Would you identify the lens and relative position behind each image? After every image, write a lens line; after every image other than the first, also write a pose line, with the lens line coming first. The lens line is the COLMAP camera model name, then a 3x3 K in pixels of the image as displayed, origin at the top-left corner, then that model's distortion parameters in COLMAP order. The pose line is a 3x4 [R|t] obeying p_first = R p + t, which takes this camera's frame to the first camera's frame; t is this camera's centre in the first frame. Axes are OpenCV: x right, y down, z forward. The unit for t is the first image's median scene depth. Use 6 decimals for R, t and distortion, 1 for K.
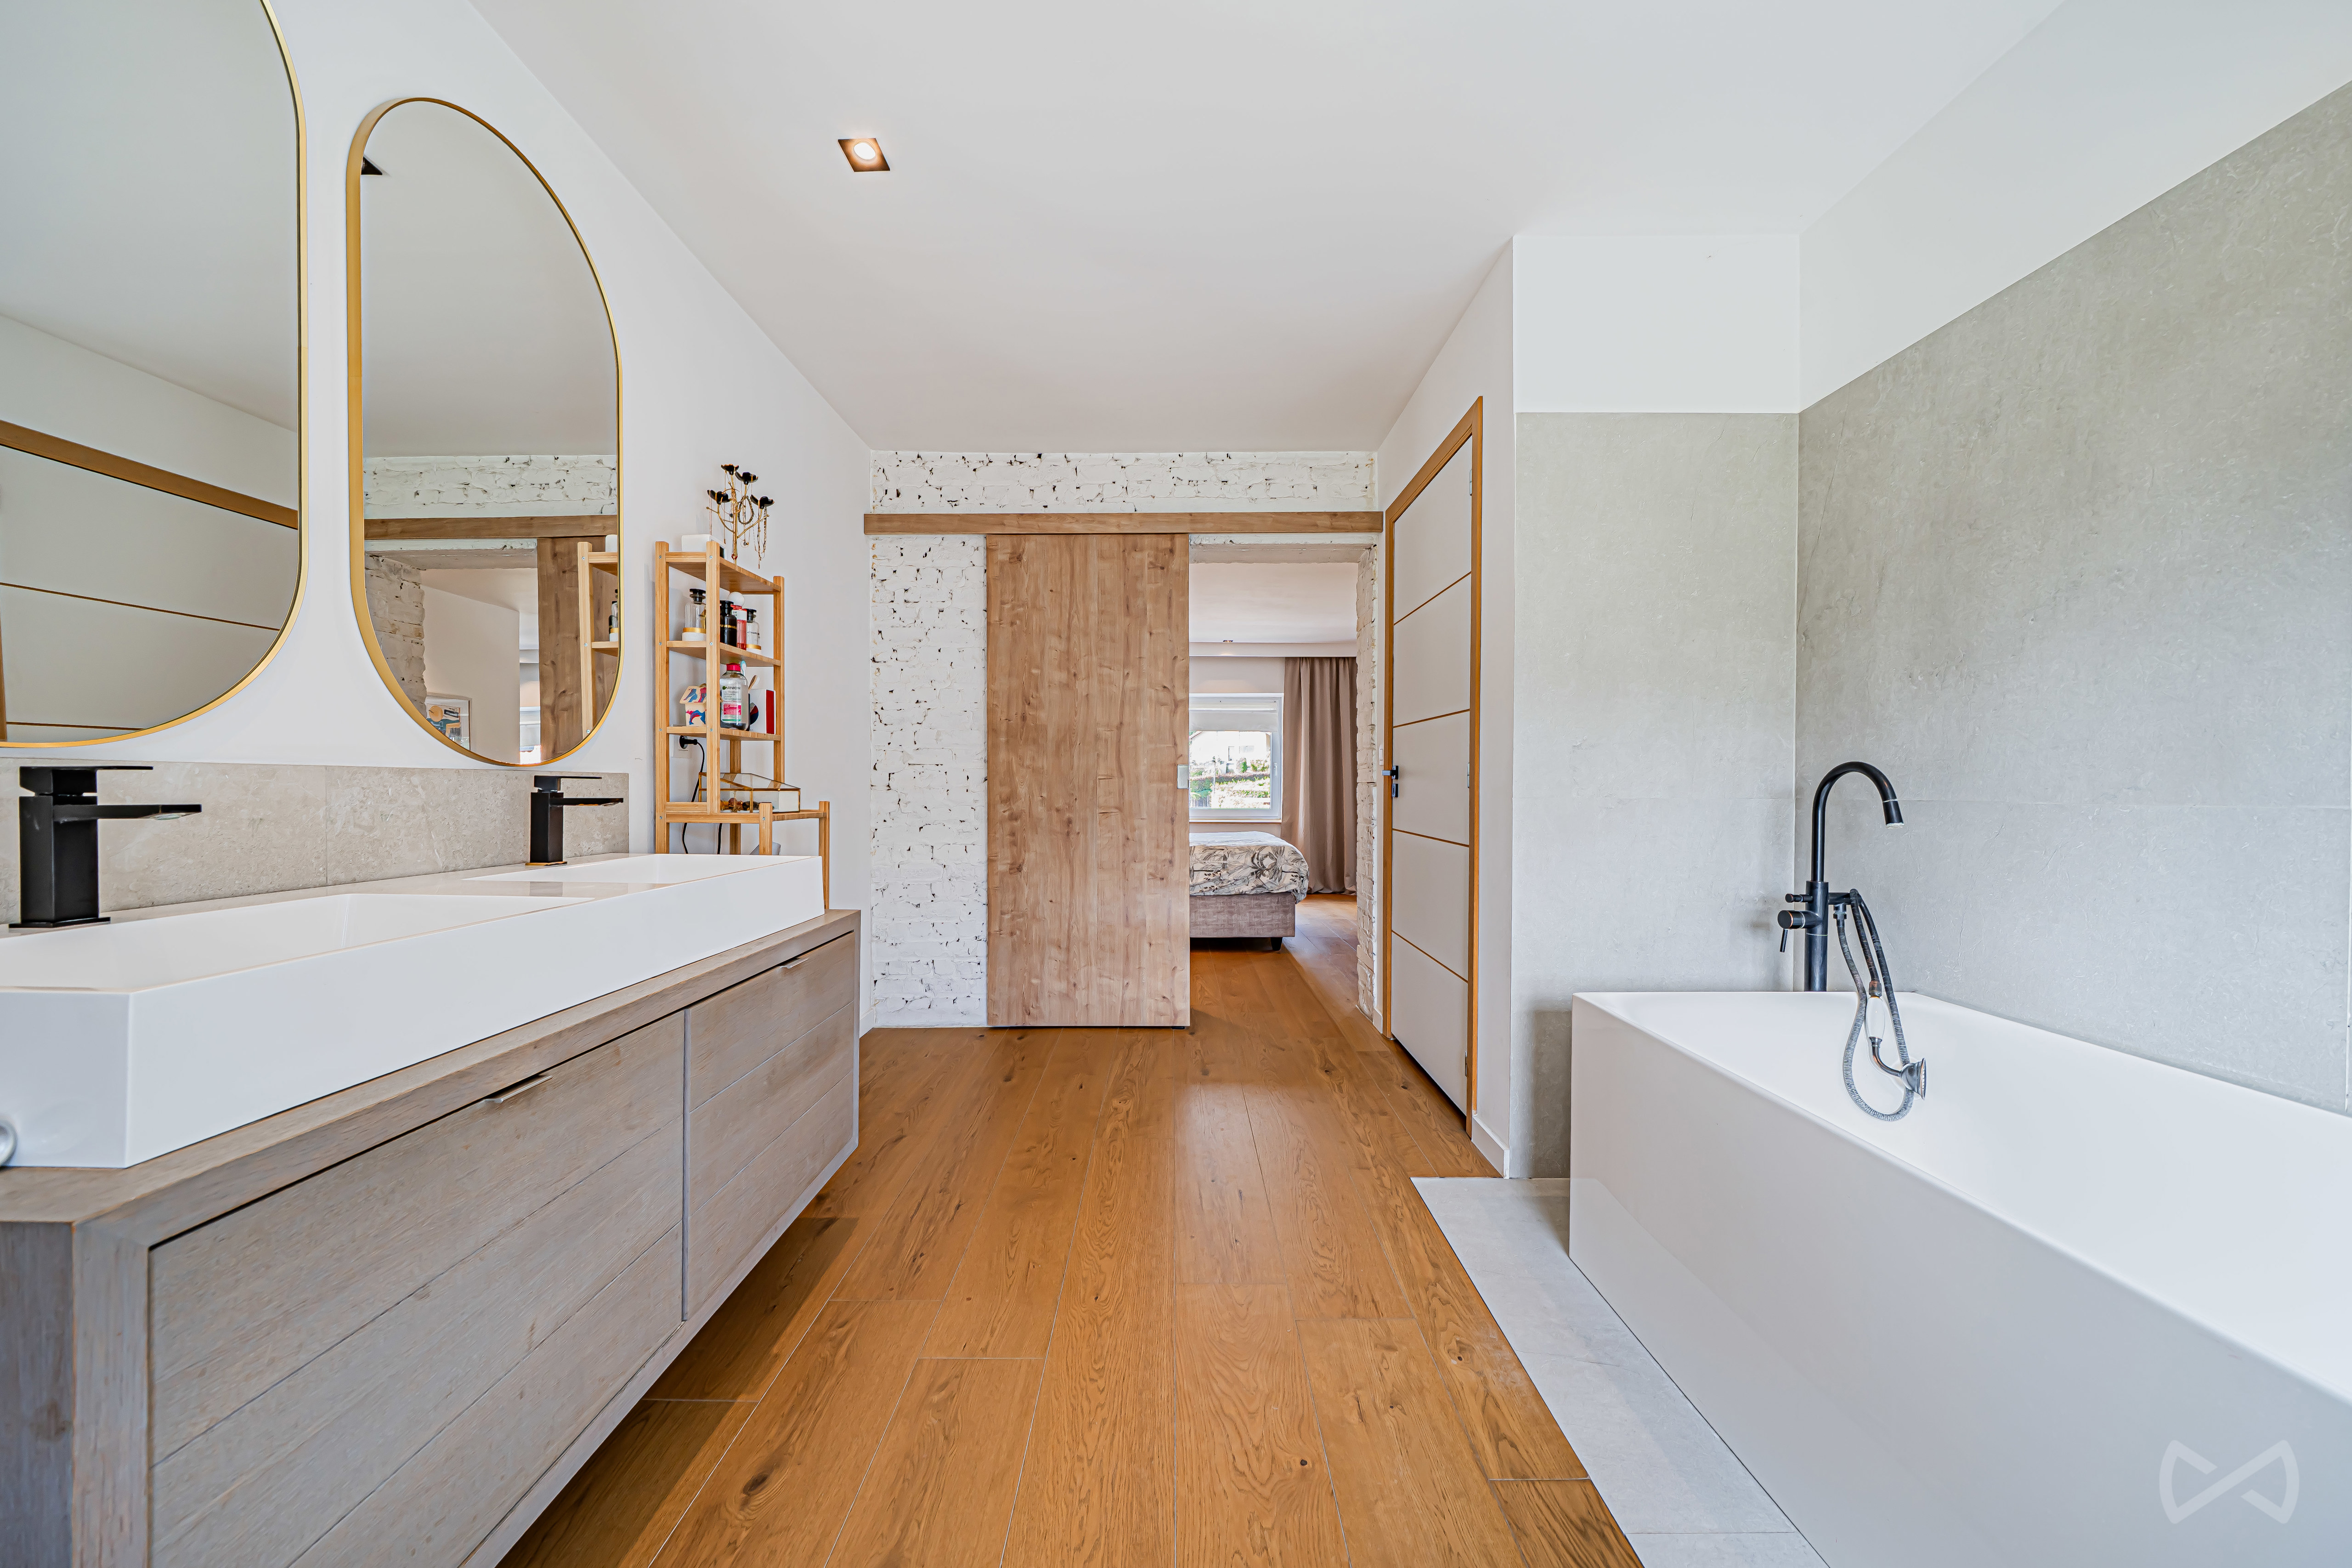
lens RADIAL K [[795.6, 0, 1171.1], [0, 795.6, 789.9], [0, 0, 1]] dist [-0.001888, -0.000163]
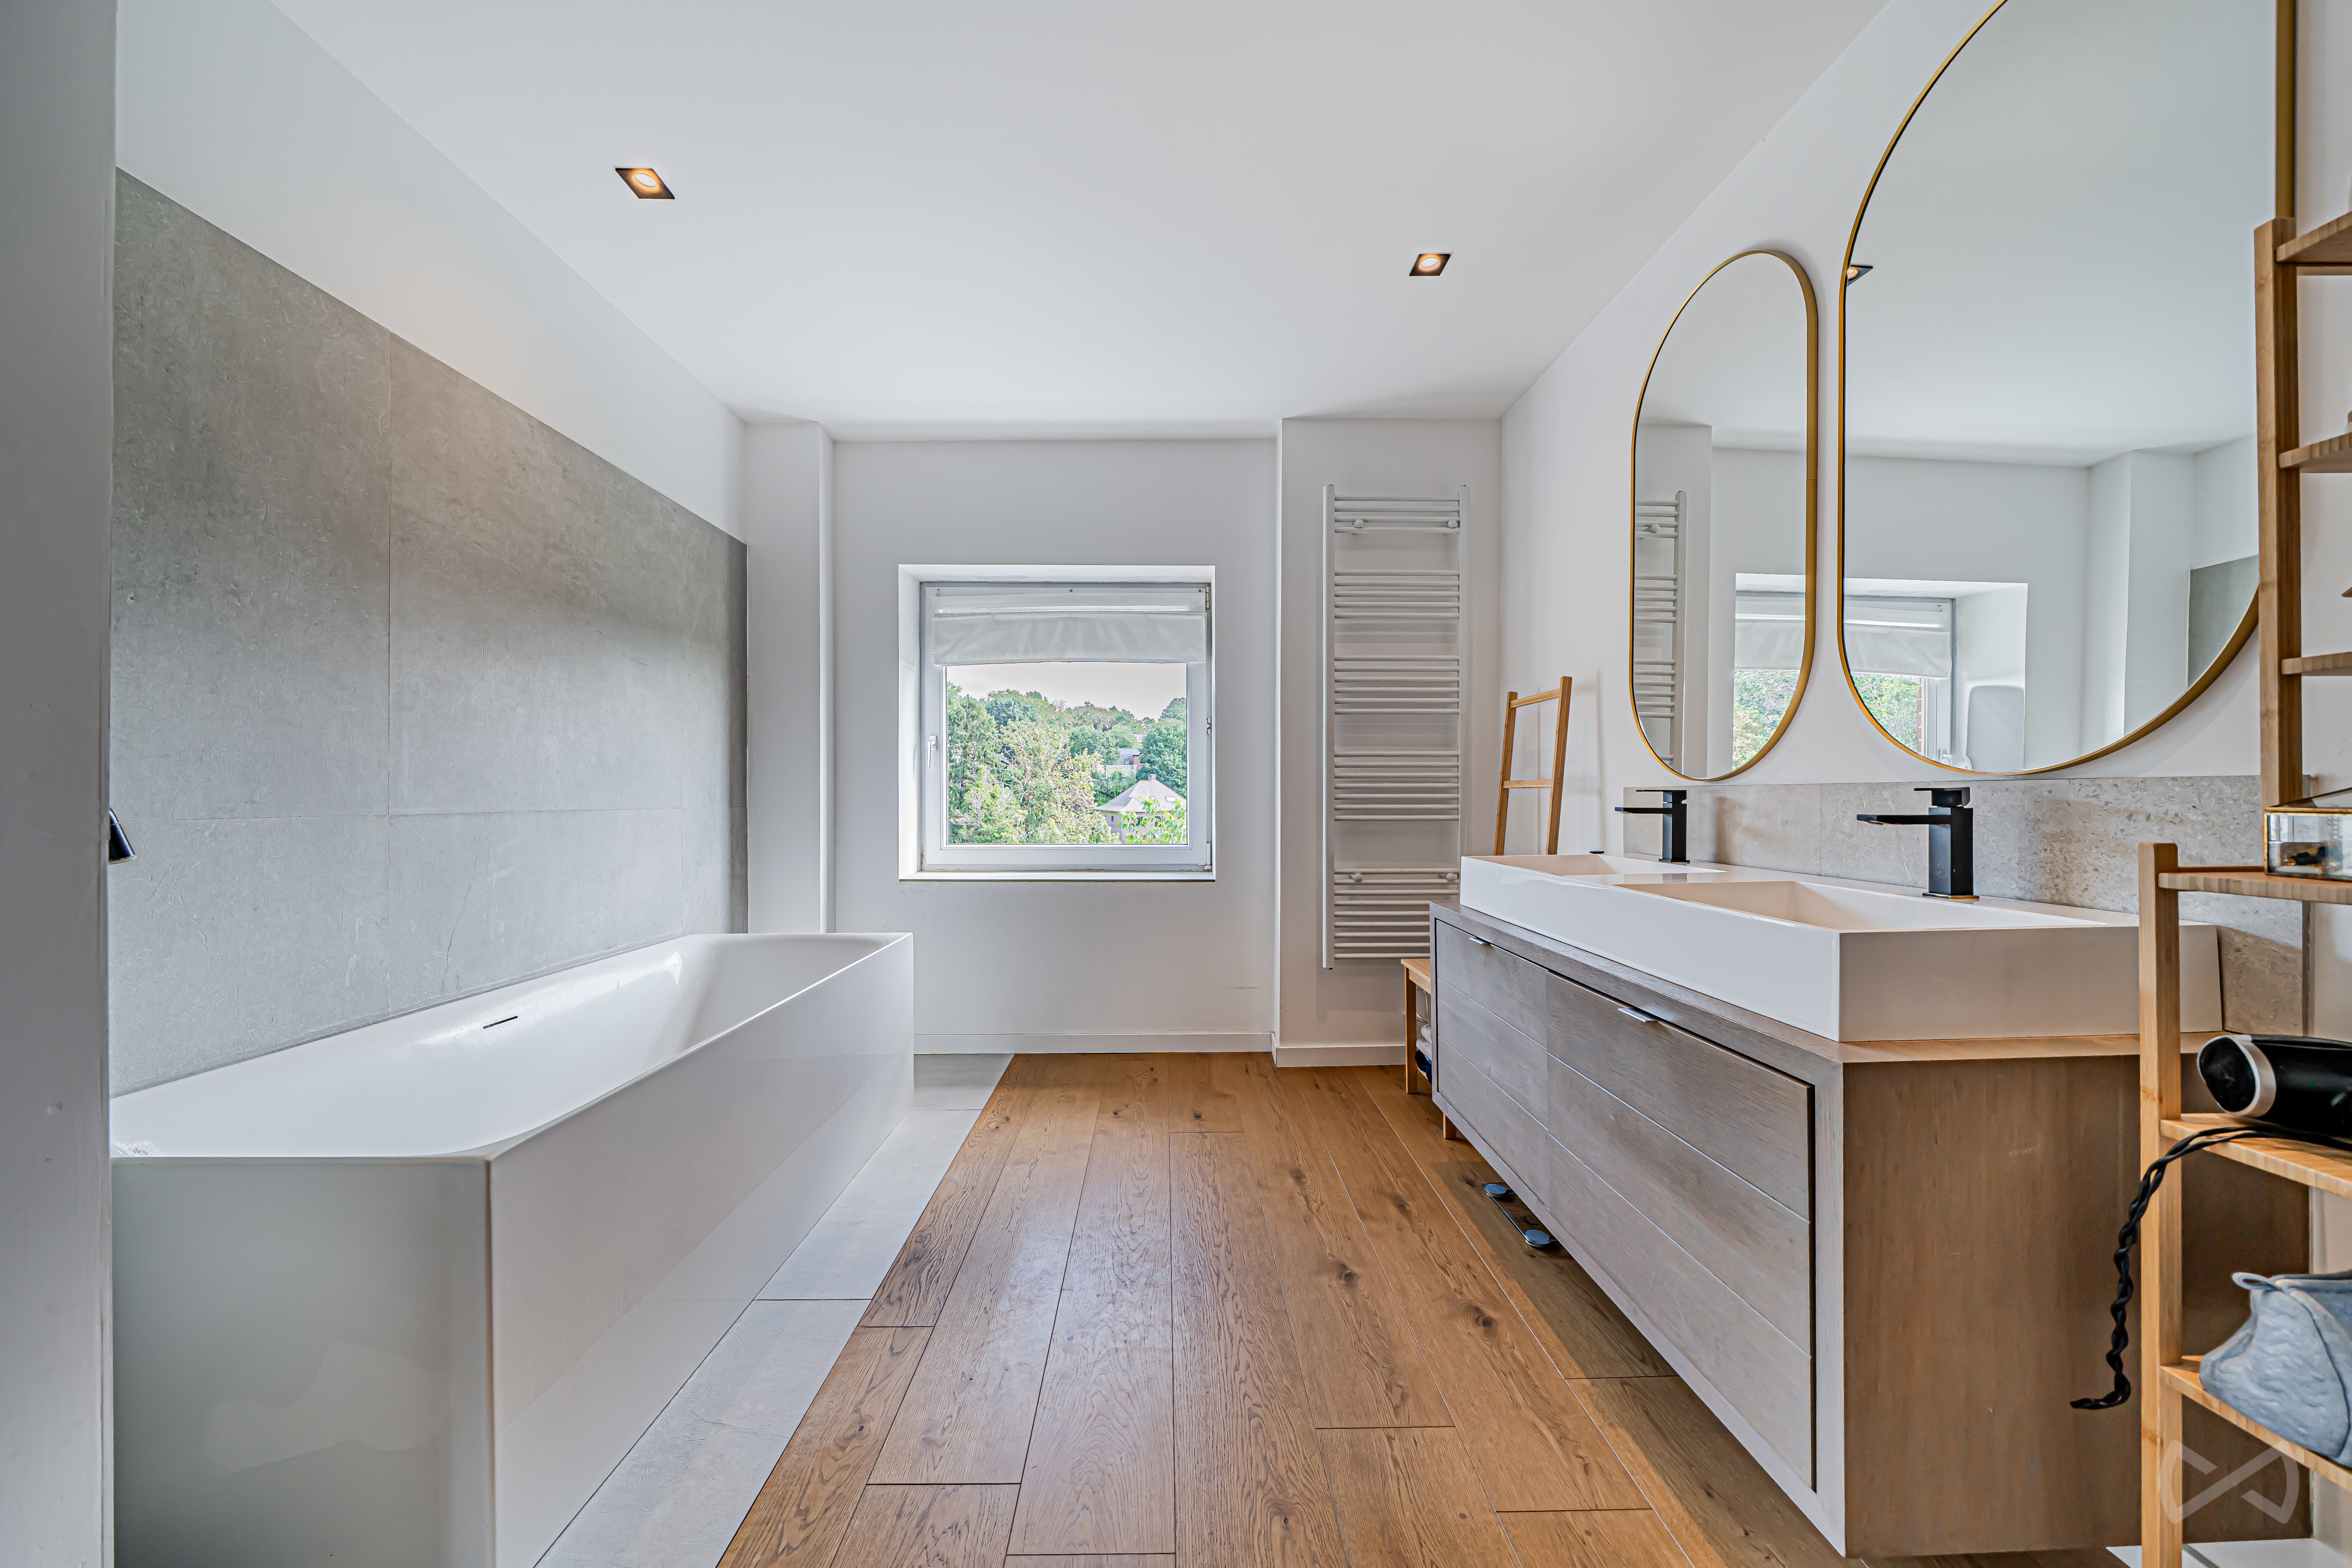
lens RADIAL K [[795.6, 0, 1171.1], [0, 795.6, 789.9], [0, 0, 1]] dist [-0.001888, -0.000163]
pose [[-0.999941, 0.000104, -0.010893, 0.019151], [0.000134, 0.999996, -0.002729, -0.014903], [0.010893, -0.002731, -0.999937, 2.048162]]
